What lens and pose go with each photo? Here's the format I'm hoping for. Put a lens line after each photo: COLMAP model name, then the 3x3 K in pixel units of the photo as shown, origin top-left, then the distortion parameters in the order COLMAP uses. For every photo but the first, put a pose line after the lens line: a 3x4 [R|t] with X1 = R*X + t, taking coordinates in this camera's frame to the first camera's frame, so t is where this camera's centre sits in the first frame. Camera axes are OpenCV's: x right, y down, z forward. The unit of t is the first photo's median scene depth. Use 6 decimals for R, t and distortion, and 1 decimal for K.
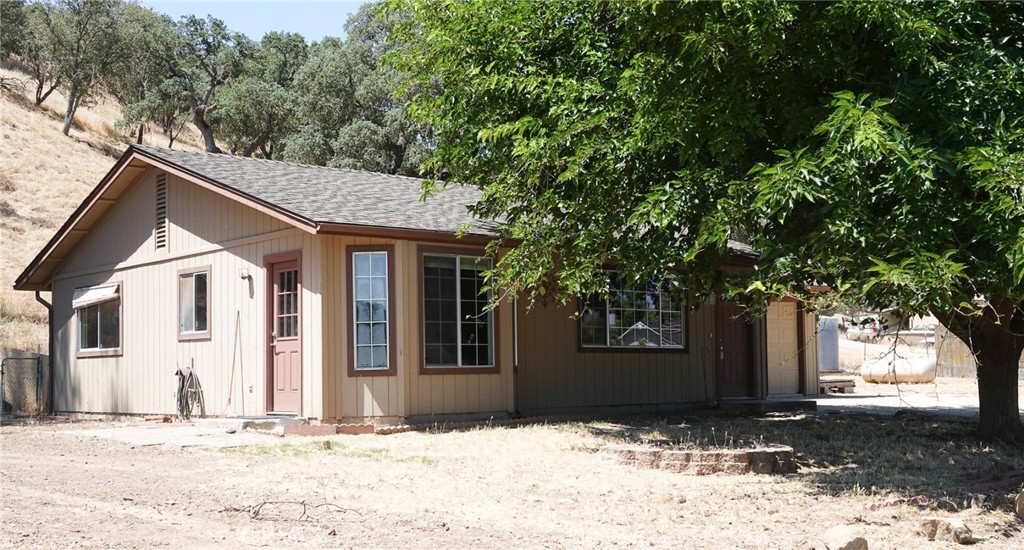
lens RADIAL K [[1297.0, 0, 511.4], [0, 1297.0, 277.0], [0, 0, 1]] dist [-0.037738, 0.000000]
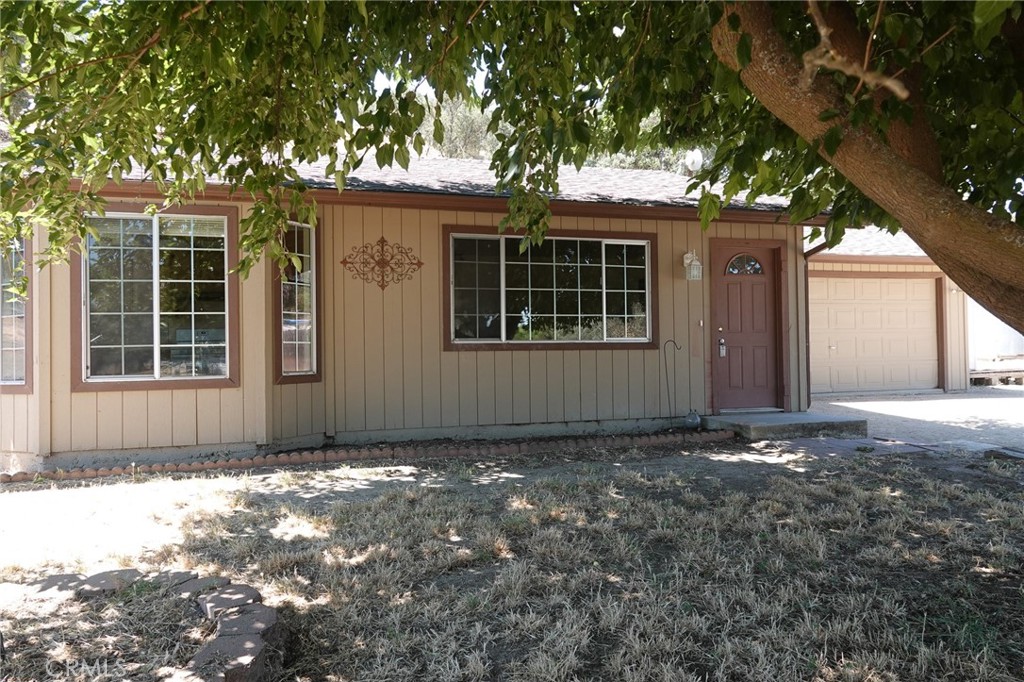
lens RADIAL K [[763.3, 0, 509.4], [0, 763.3, 342.3], [0, 0, 1]] dist [-0.002073, -0.002612]
pose [[0.906902, -0.004660, -0.421316, 0.240497], [0.034973, 0.997321, 0.064249, 0.025507], [0.419888, -0.073002, 0.904635, 0.590297]]
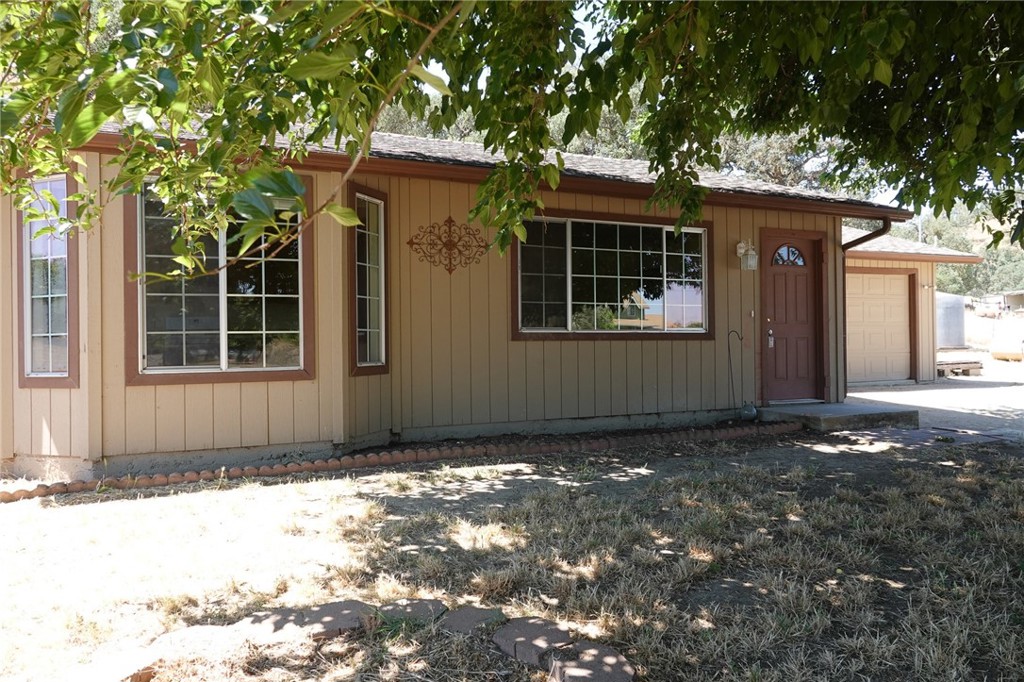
lens RADIAL K [[763.3, 0, 511.5], [0, 763.3, 335.6], [0, 0, 1]] dist [-0.002073, -0.002612]
pose [[0.957570, 0.001003, -0.288199, 0.151720], [0.019690, 0.997430, 0.068893, 0.026363], [0.287527, -0.071645, 0.955089, 0.580351]]
